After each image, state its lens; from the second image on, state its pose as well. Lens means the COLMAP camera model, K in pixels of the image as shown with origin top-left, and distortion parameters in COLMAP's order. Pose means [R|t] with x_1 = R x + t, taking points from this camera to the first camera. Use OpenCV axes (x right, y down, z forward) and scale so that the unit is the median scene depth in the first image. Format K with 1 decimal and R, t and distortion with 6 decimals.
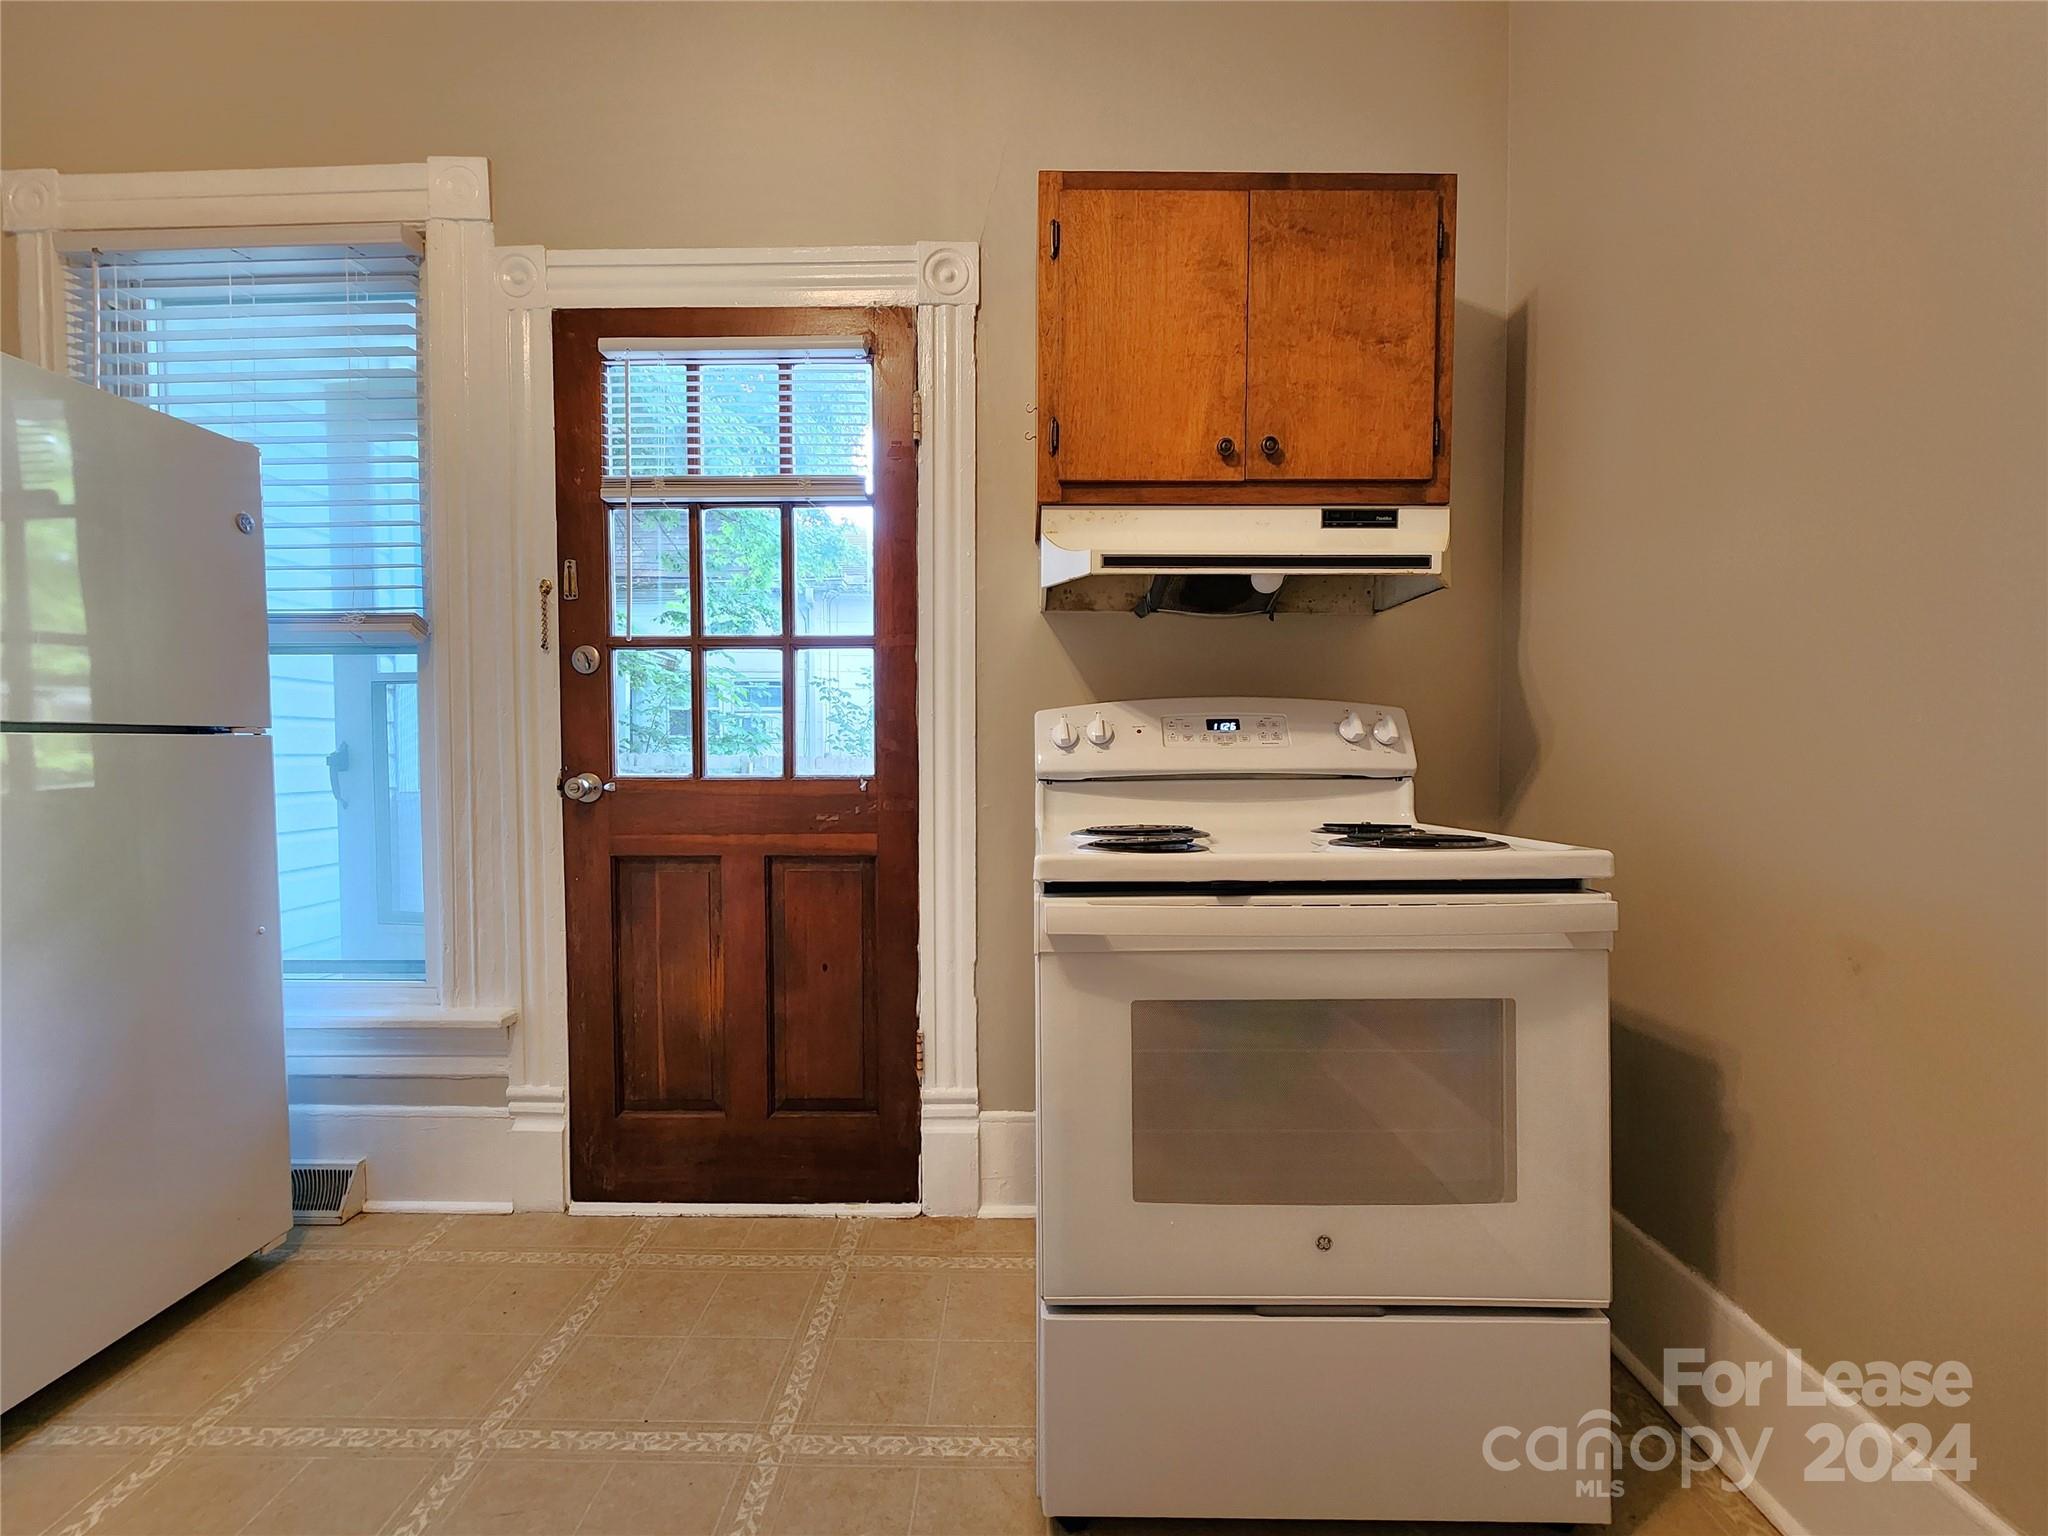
lens RADIAL K [[784.8, 0, 1031.3], [0, 784.8, 766.2], [0, 0, 1]] dist [0.004274, 0.000070]
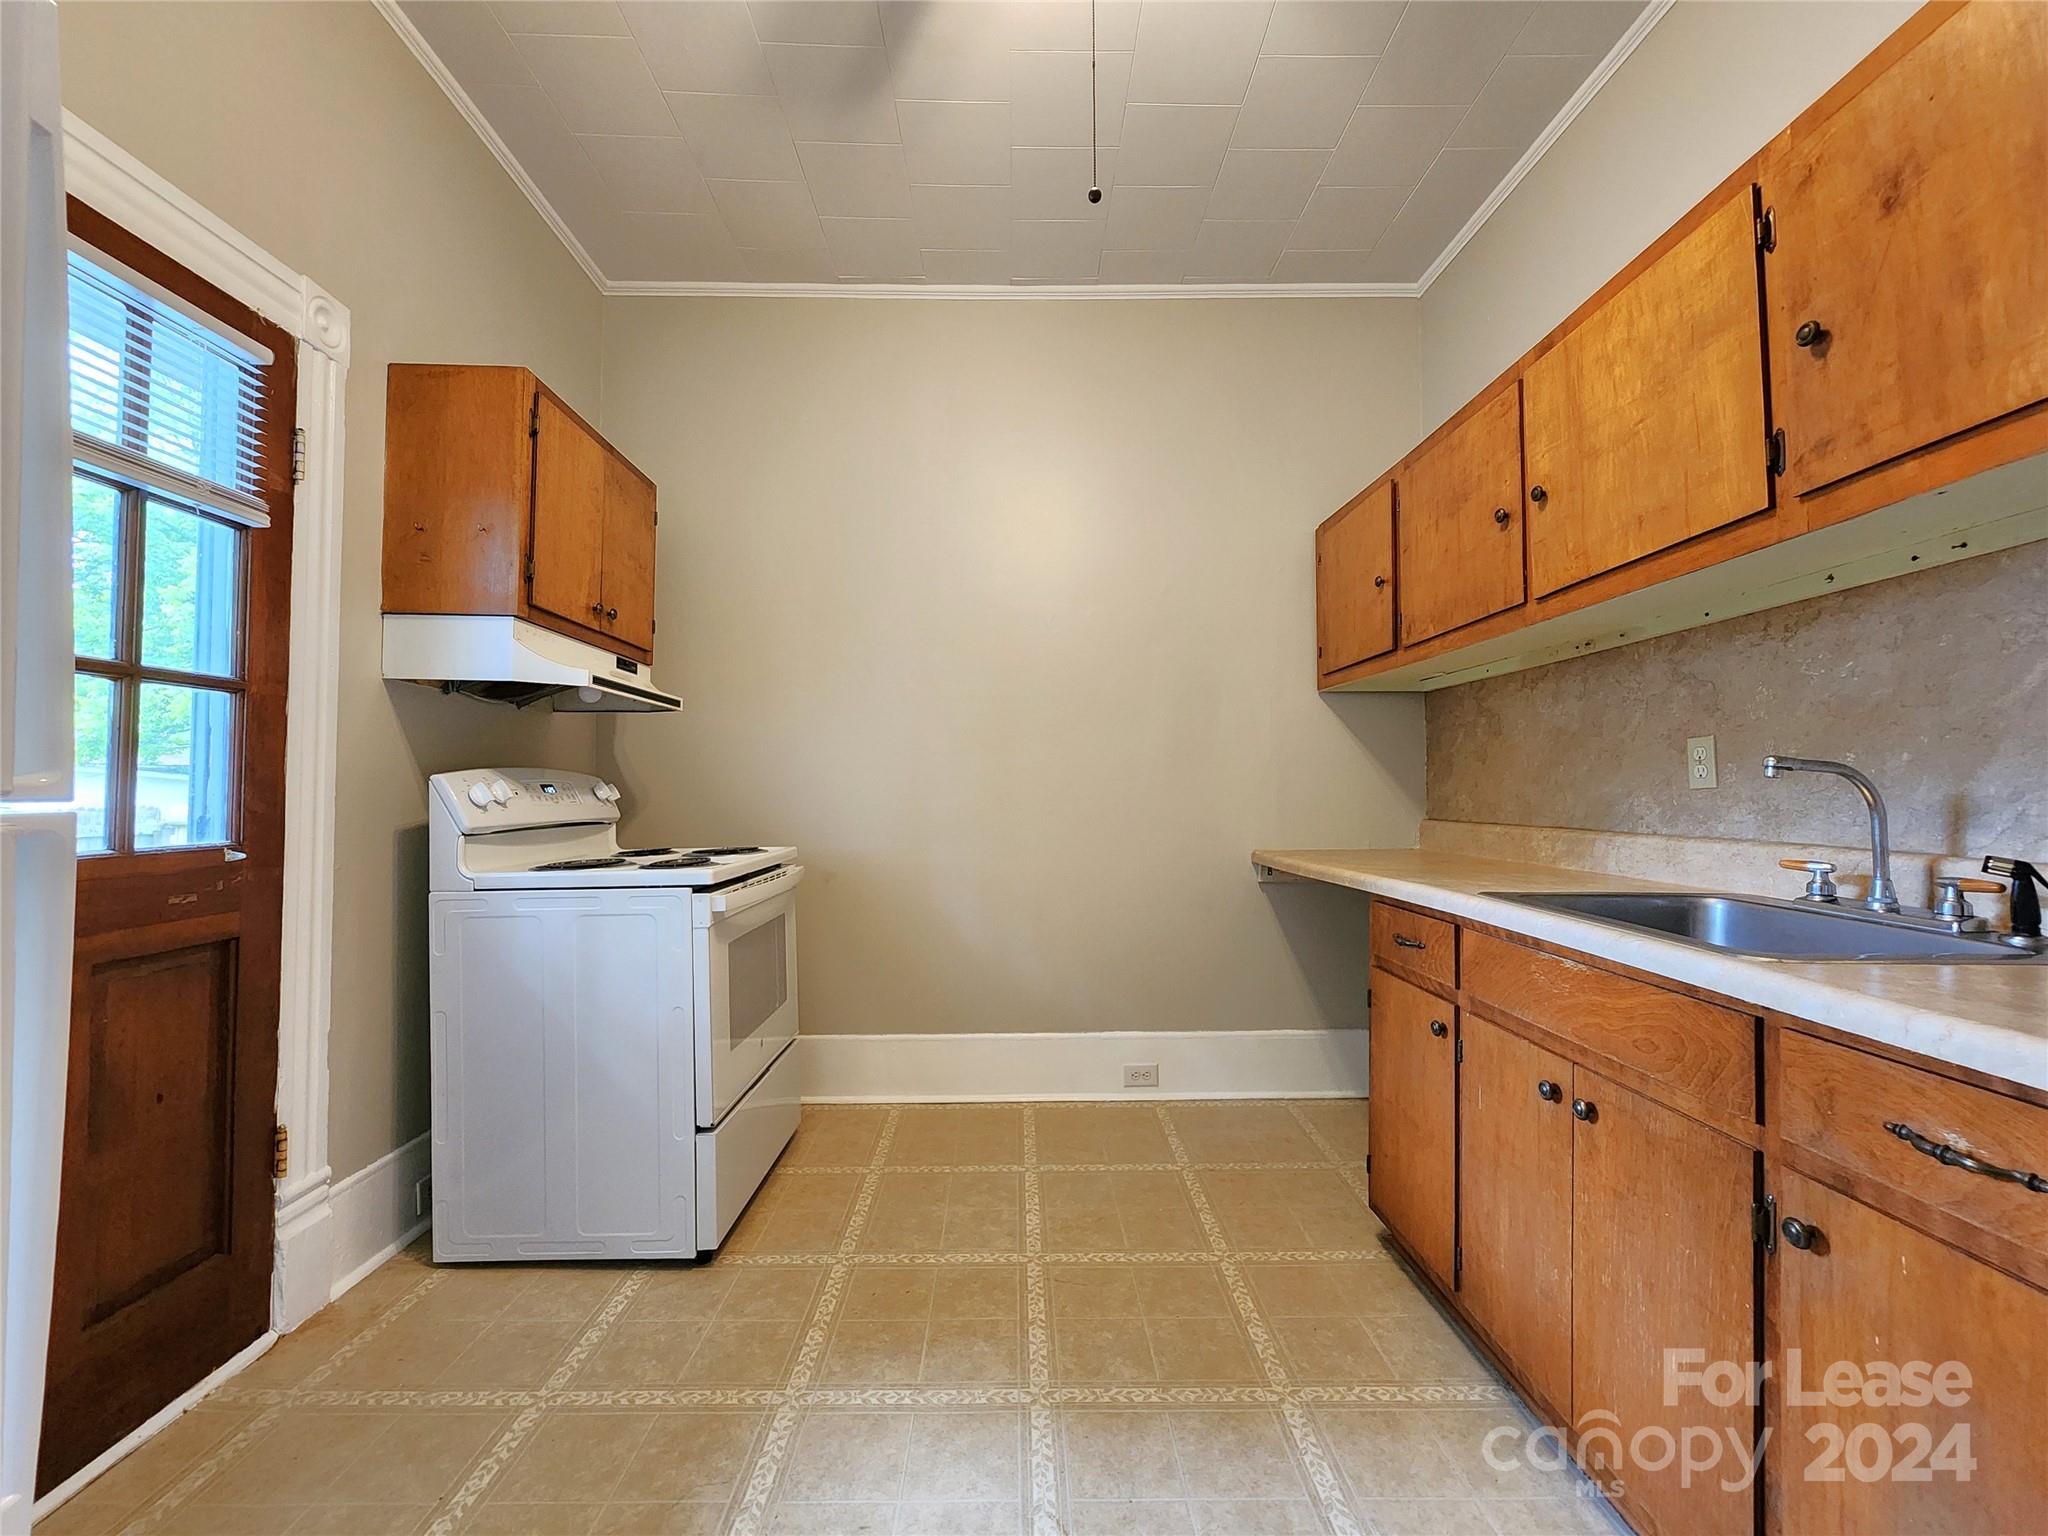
lens RADIAL K [[784.8, 0, 1030.7], [0, 784.8, 775.2], [0, 0, 1]] dist [0.004274, 0.000070]
pose [[-0.000744, 0.025402, 0.999677, -1.064405], [0.027922, 0.999288, -0.025371, -0.015995], [-0.999610, 0.027894, -0.001453, 0.139711]]
